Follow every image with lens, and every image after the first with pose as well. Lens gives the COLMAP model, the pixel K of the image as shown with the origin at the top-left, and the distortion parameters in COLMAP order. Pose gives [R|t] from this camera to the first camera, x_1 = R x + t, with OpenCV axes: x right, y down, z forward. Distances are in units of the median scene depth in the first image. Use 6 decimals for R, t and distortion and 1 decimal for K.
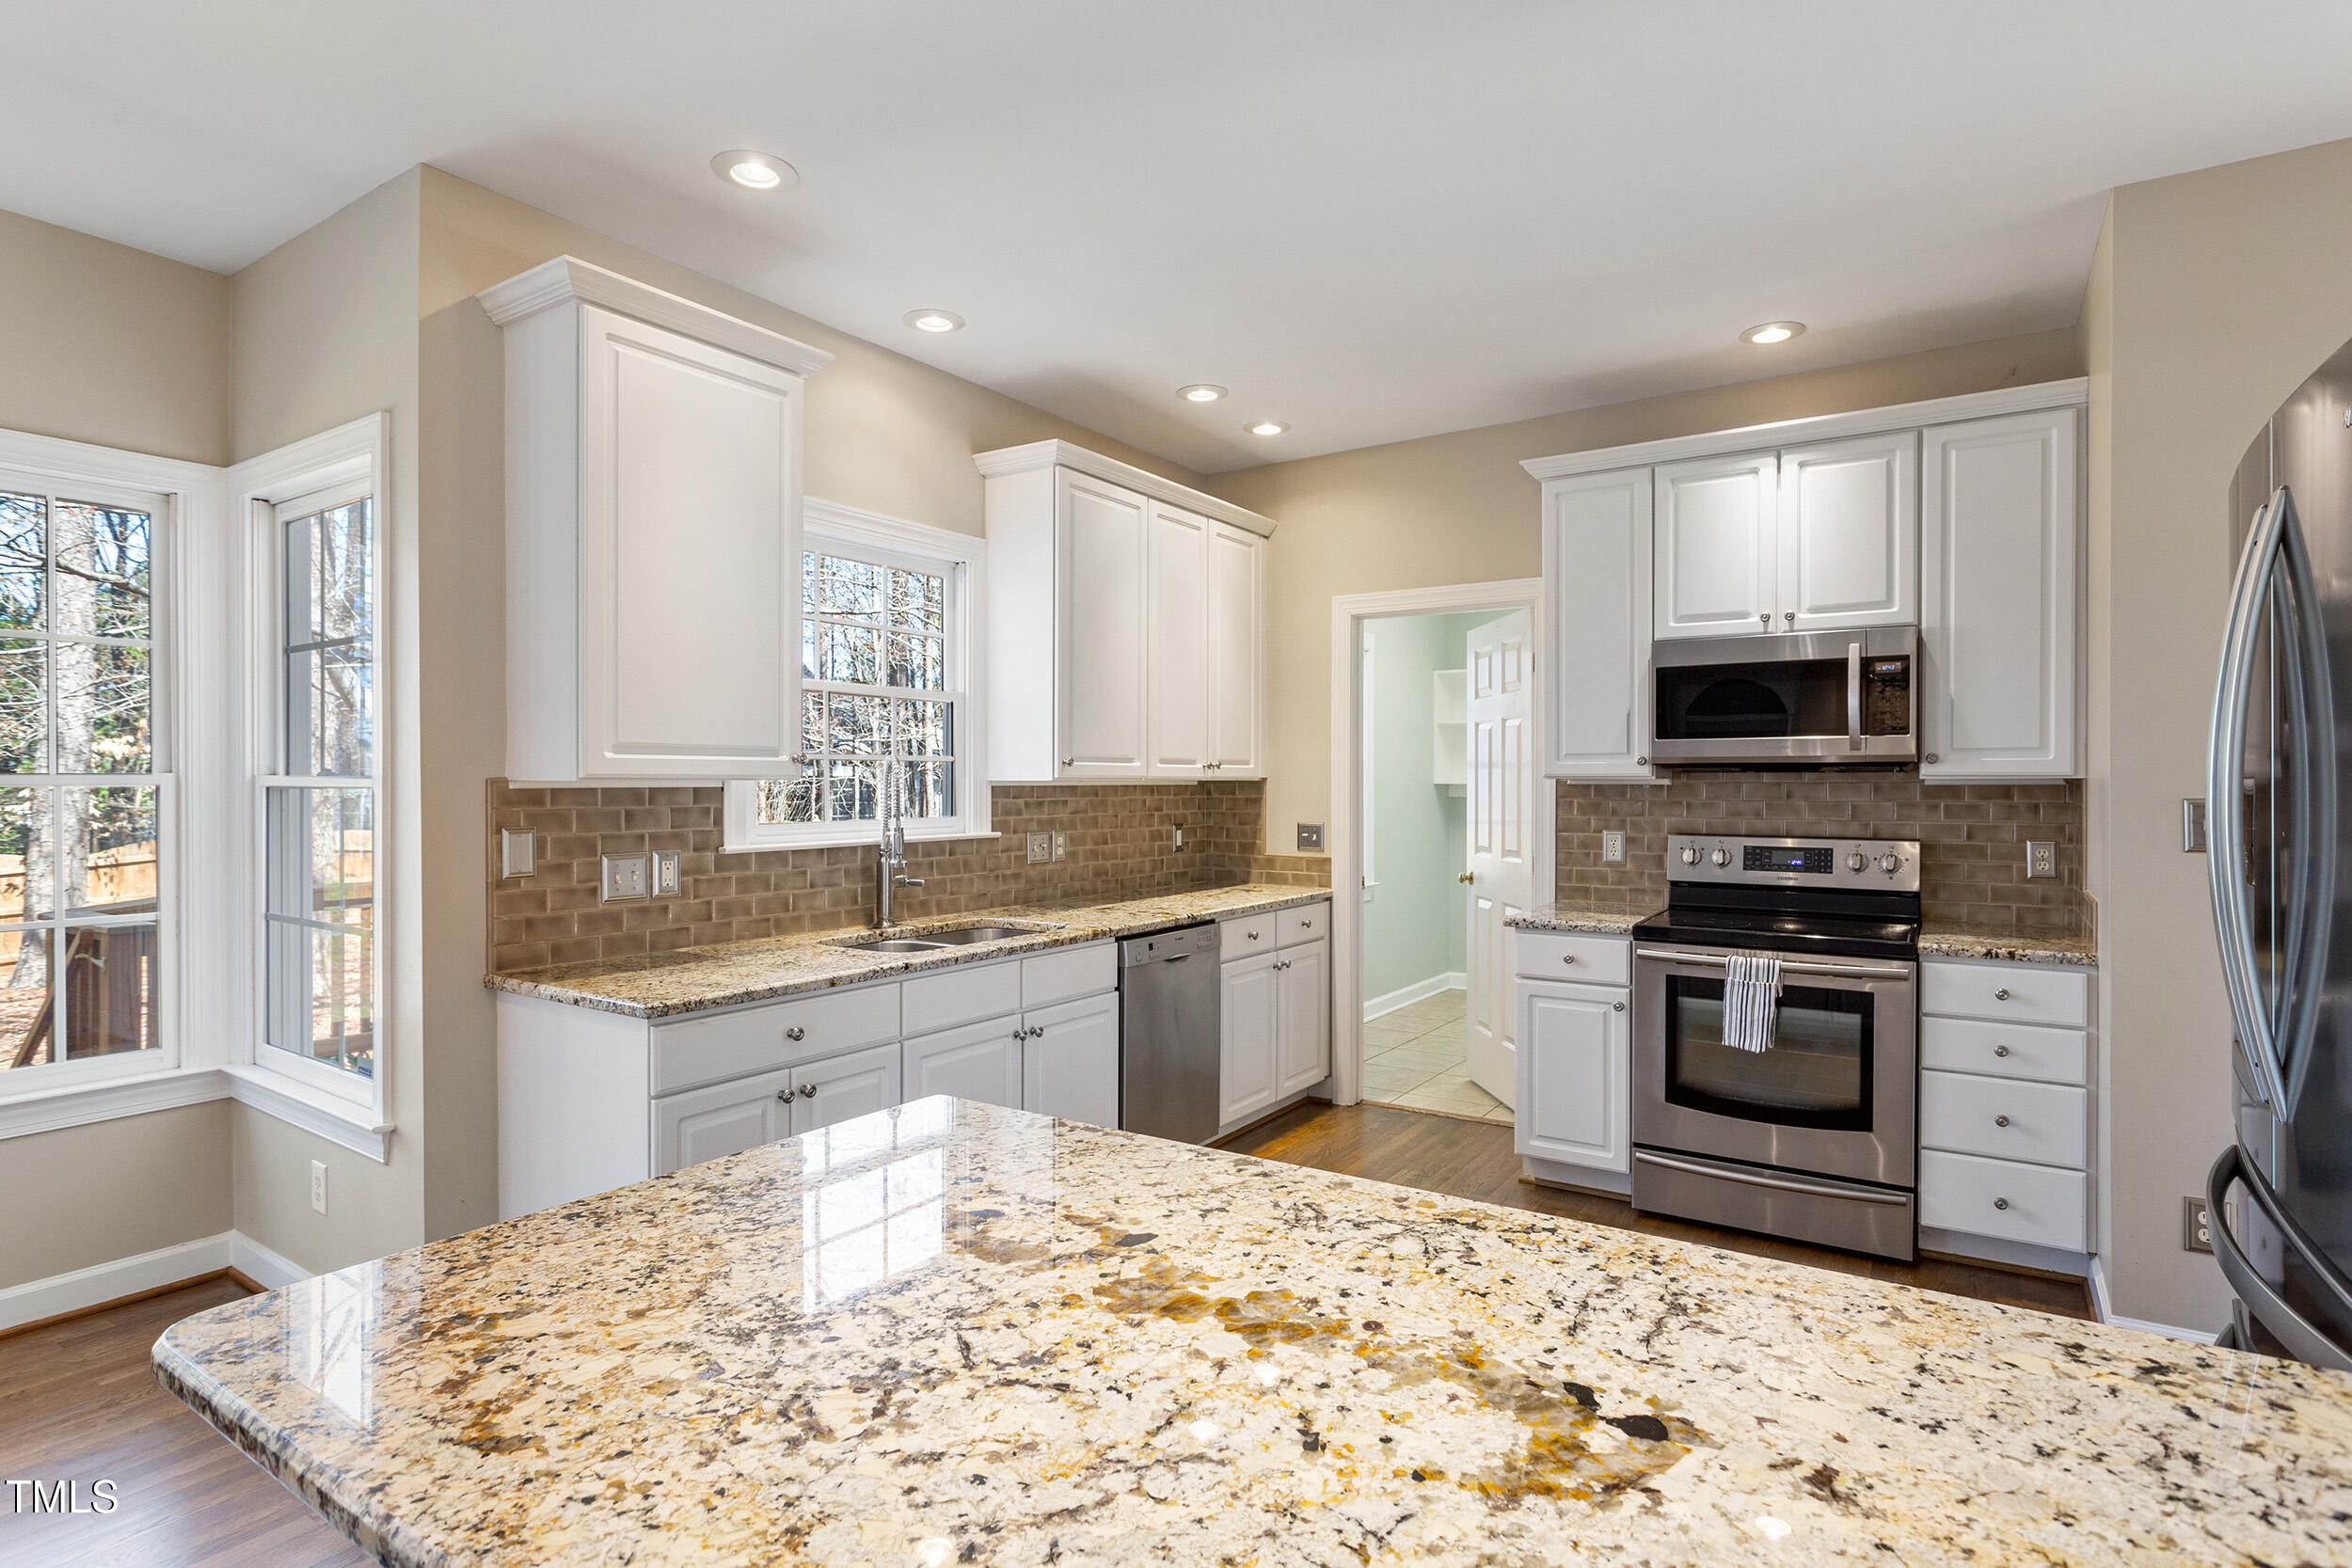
lens RADIAL K [[1182.8, 0, 1174.6], [0, 1182.8, 783.7], [0, 0, 1]] dist [-0.013608, 0.006927]
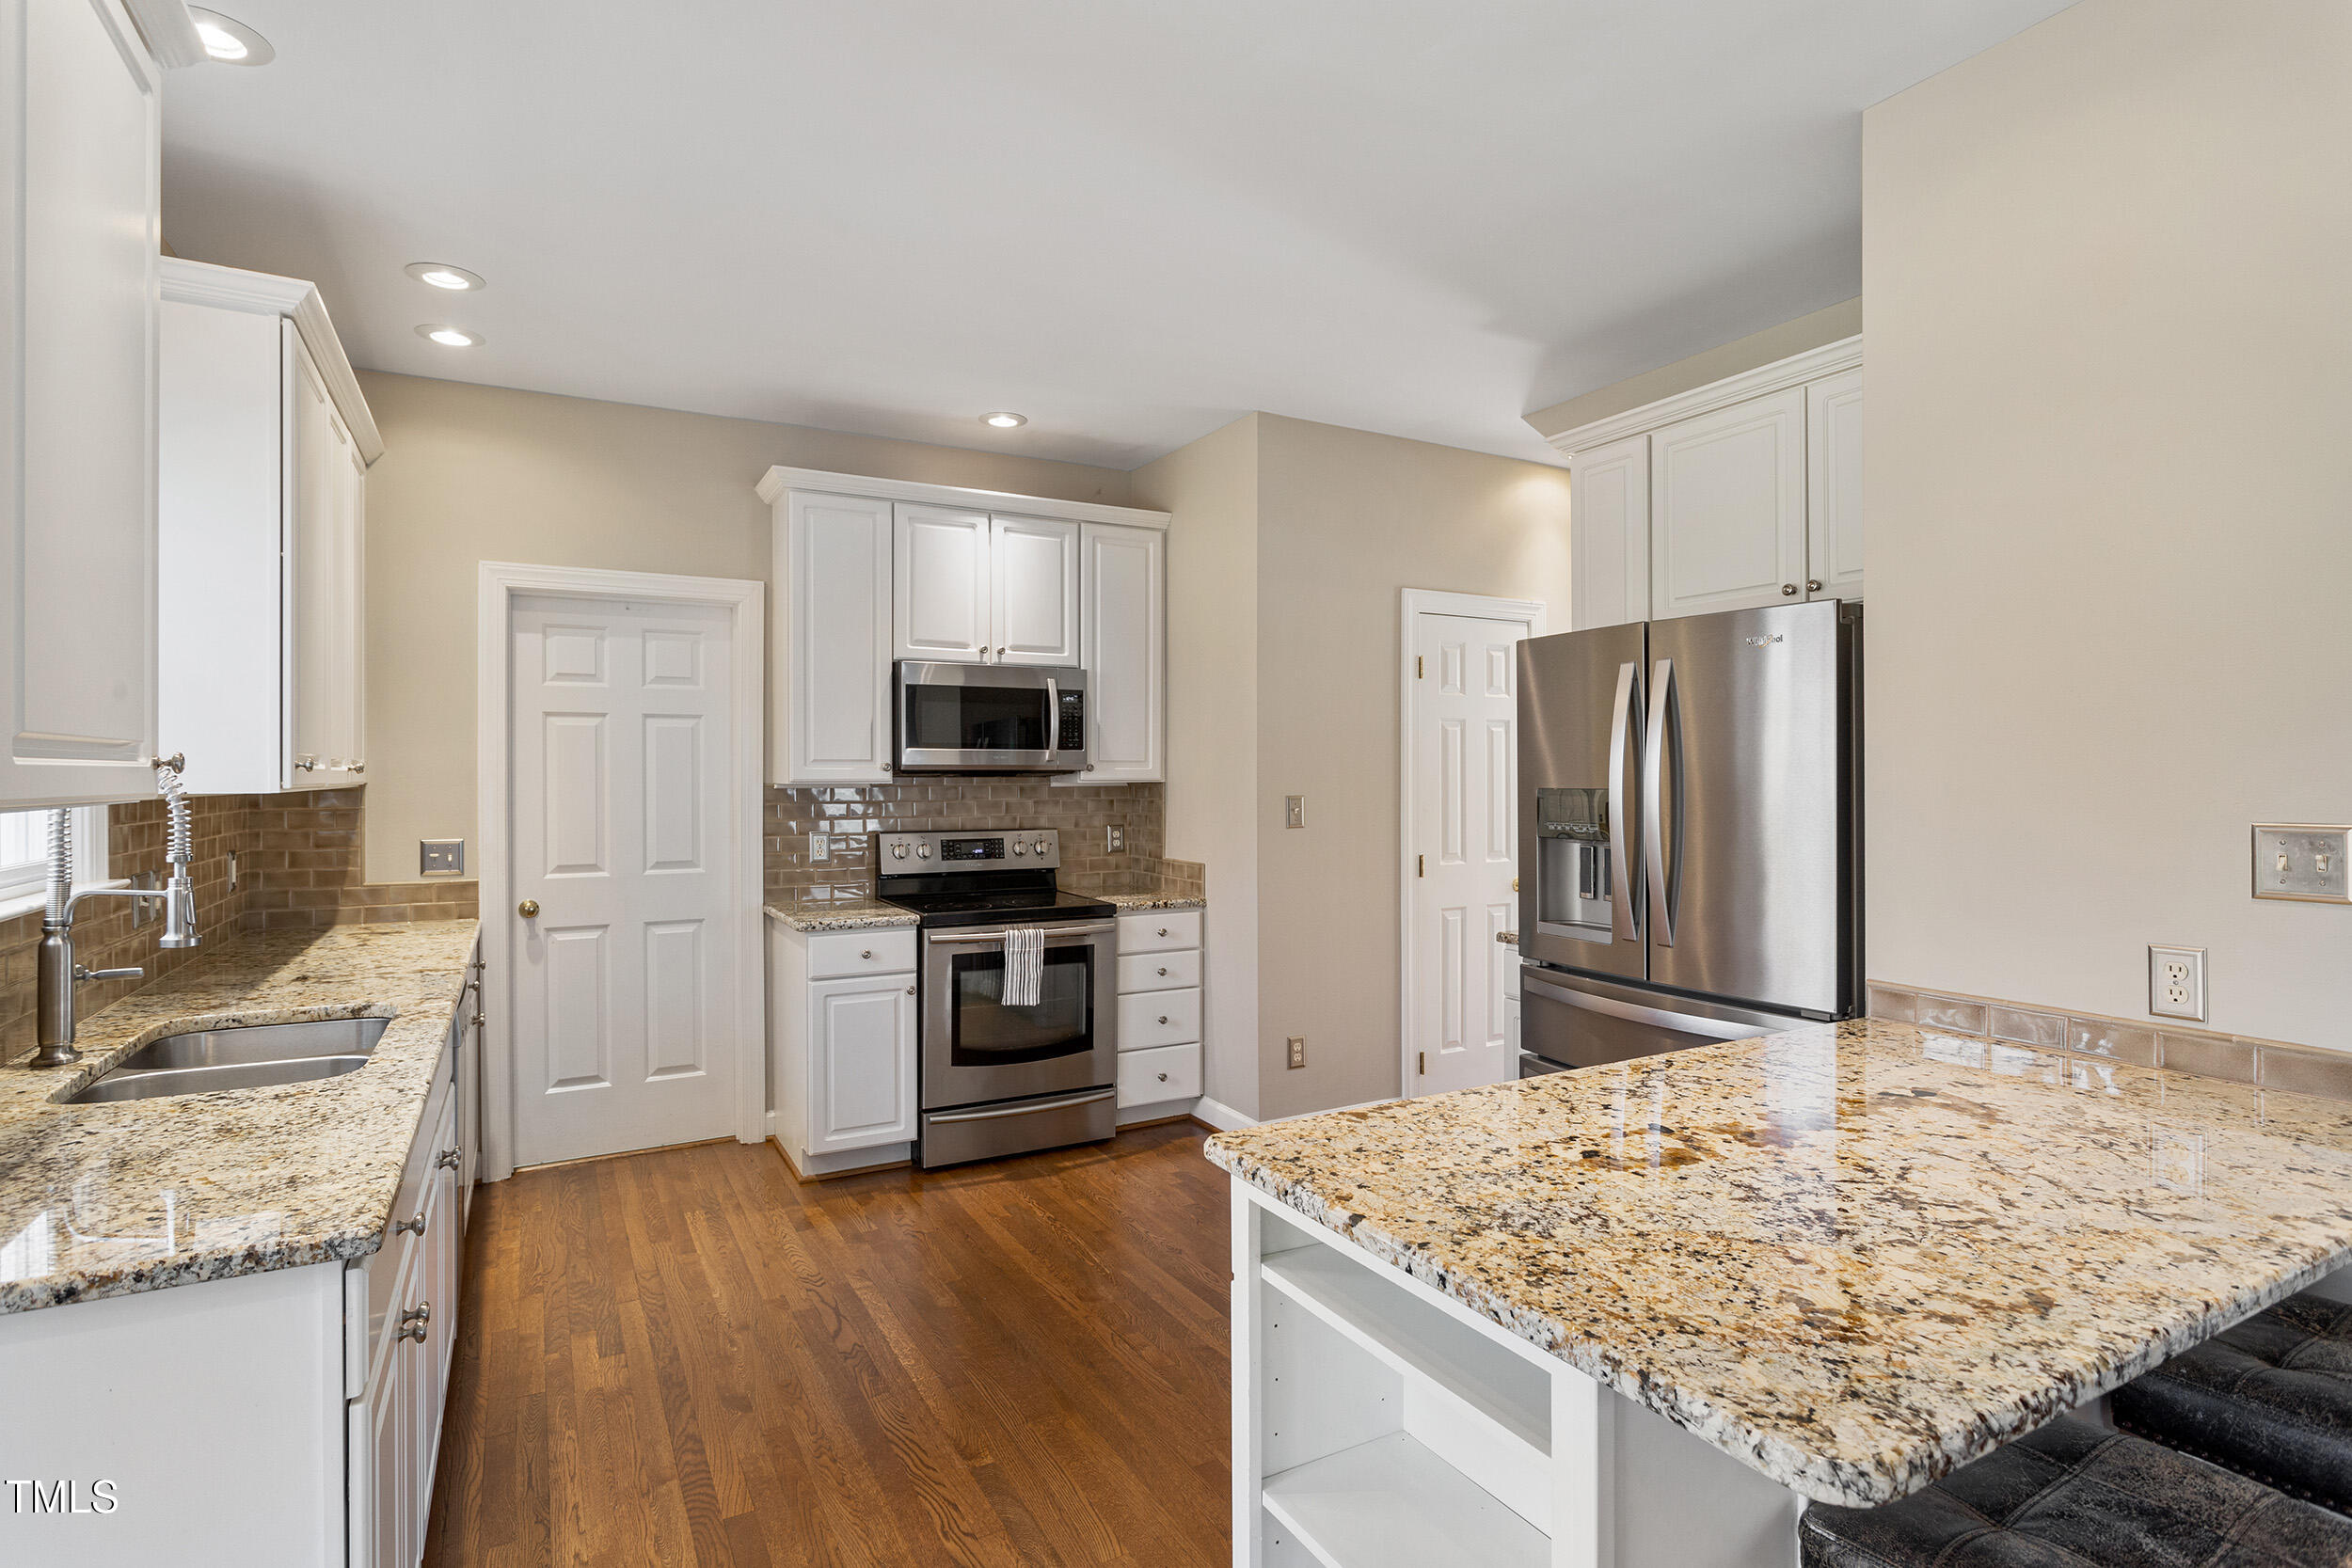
lens RADIAL K [[1182.8, 0, 1167.1], [0, 1182.8, 775.1], [0, 0, 1]] dist [-0.013608, 0.006927]
pose [[0.458759, -0.000957, 0.888560, -0.587199], [0.003013, 0.999995, -0.000479, -0.013655], [-0.888555, 0.002897, 0.458760, 0.332002]]
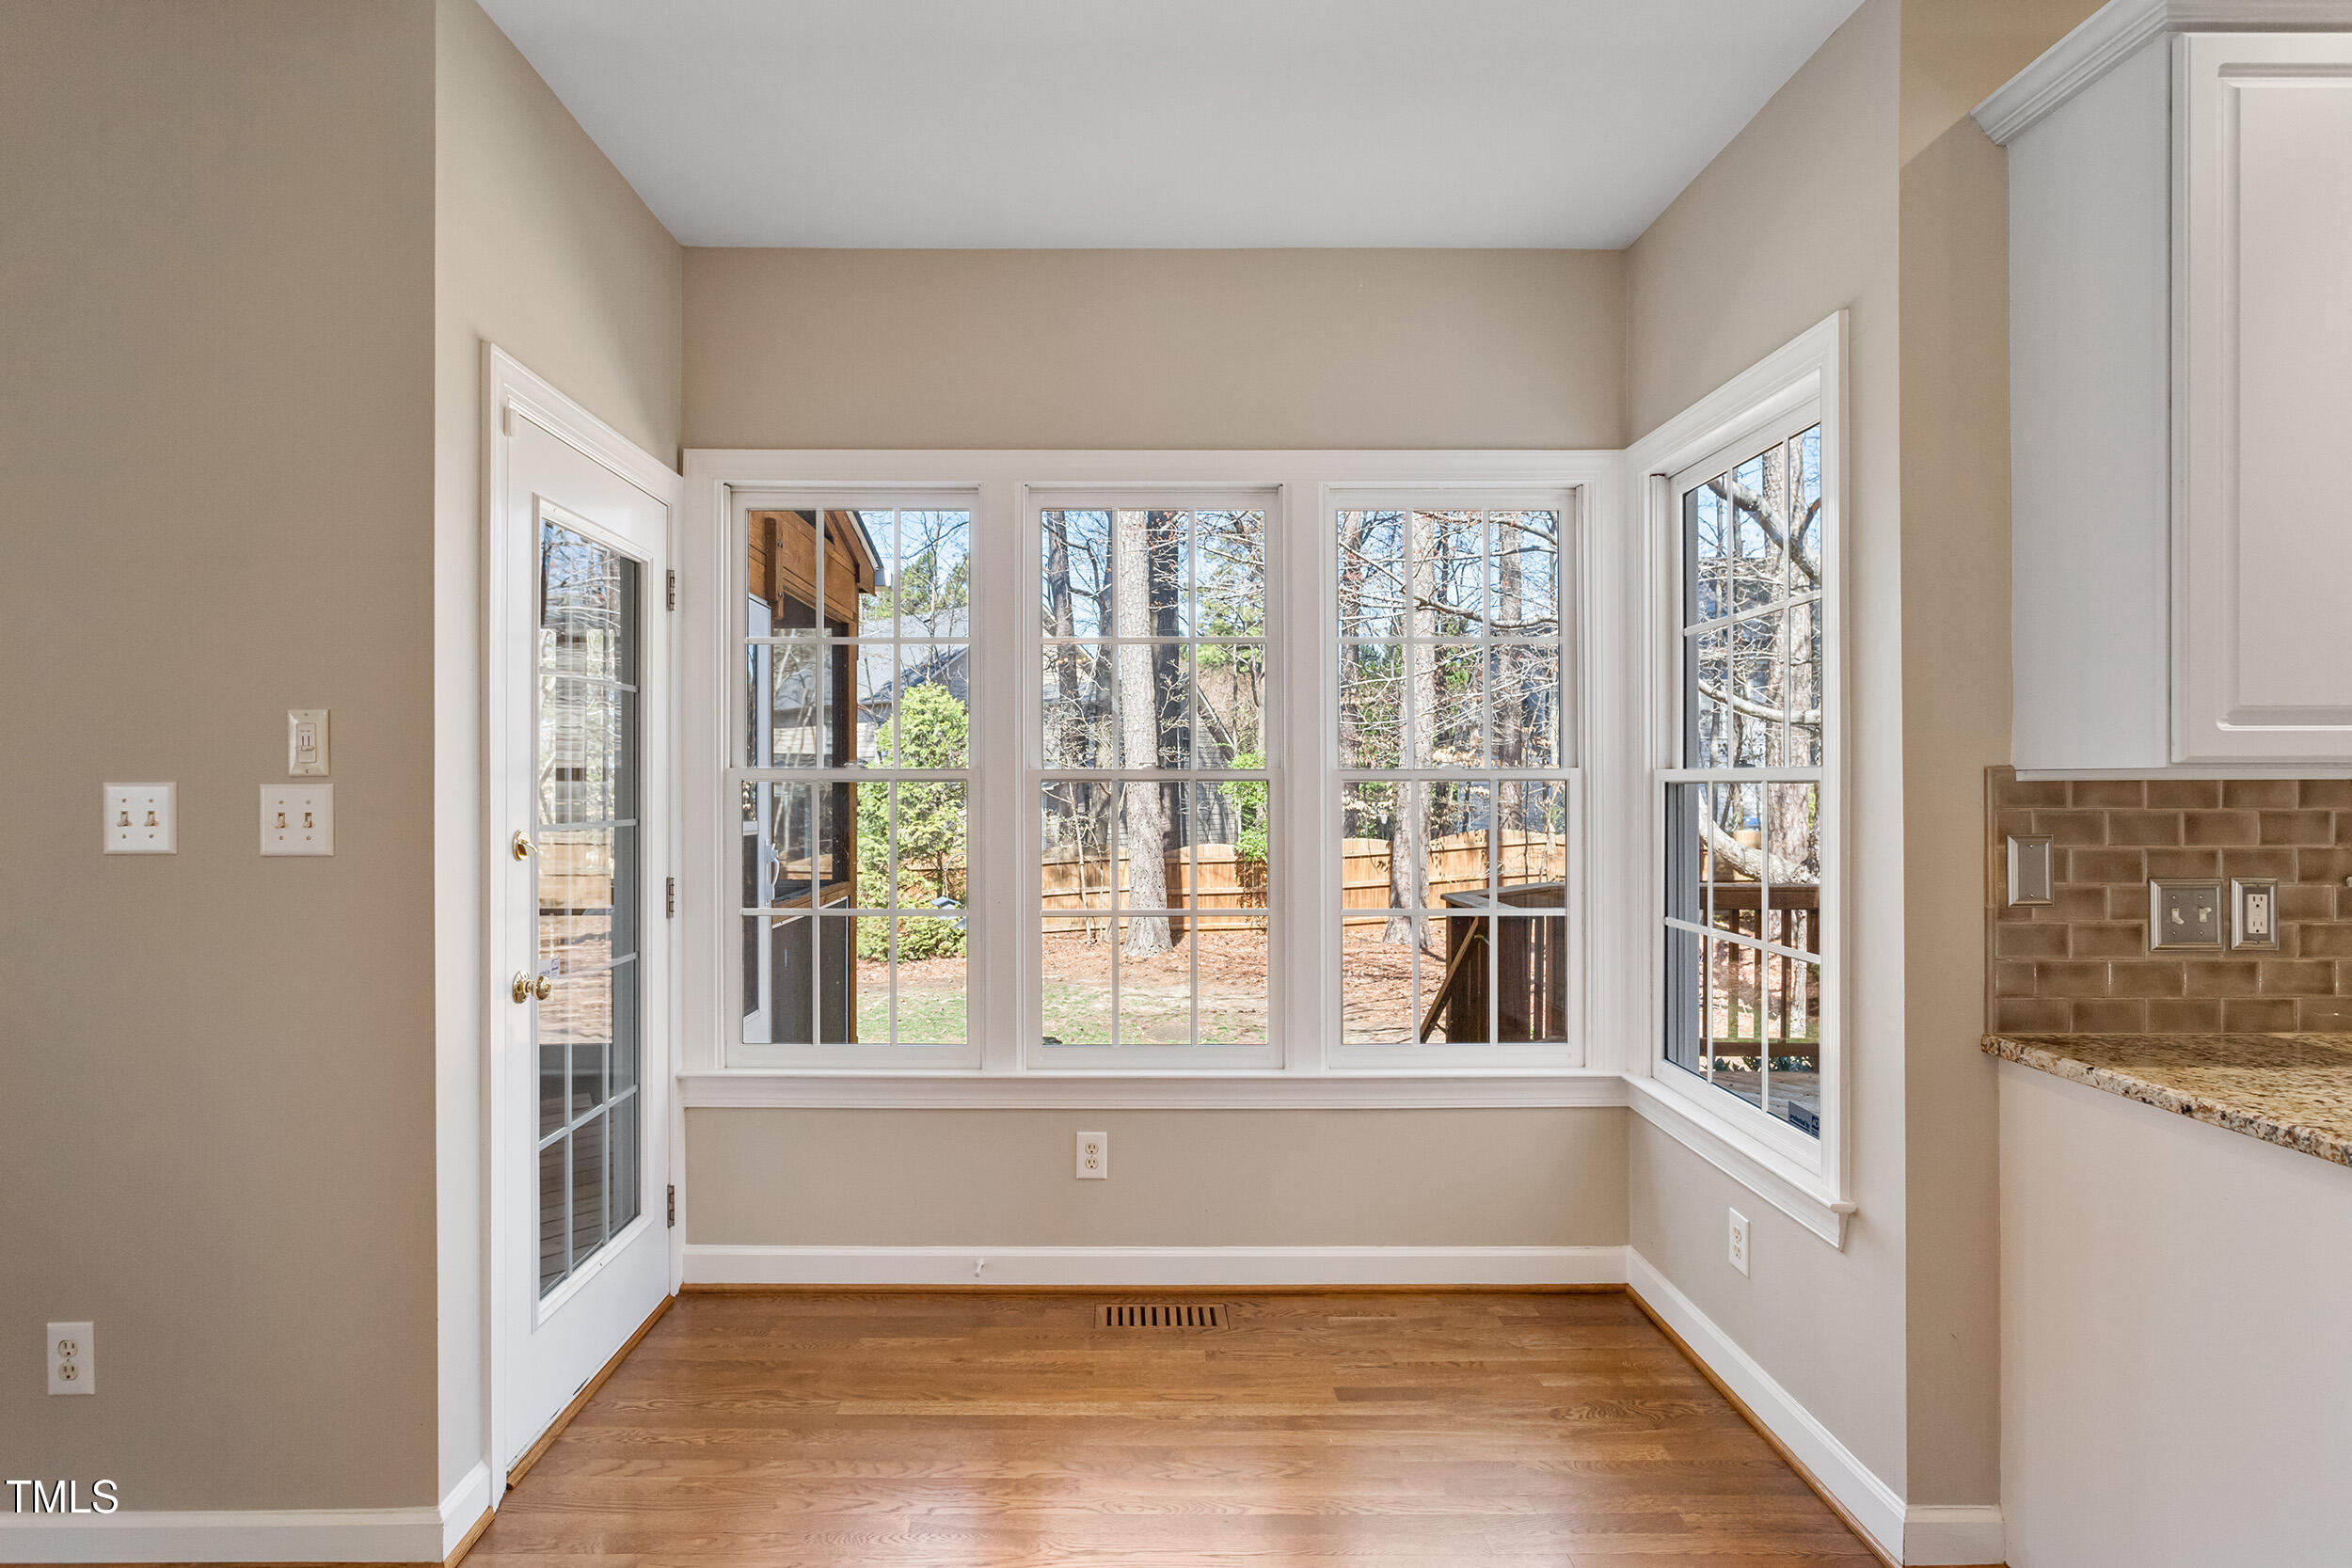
lens RADIAL K [[1182.8, 0, 1160.7], [0, 1182.8, 786.2], [0, 0, 1]] dist [-0.013608, 0.006927]
pose [[0.579896, 0.000223, -0.814690, -0.255931], [-0.001406, 0.999999, -0.000727, 0.007783], [0.814689, 0.001567, 0.579896, 0.141191]]
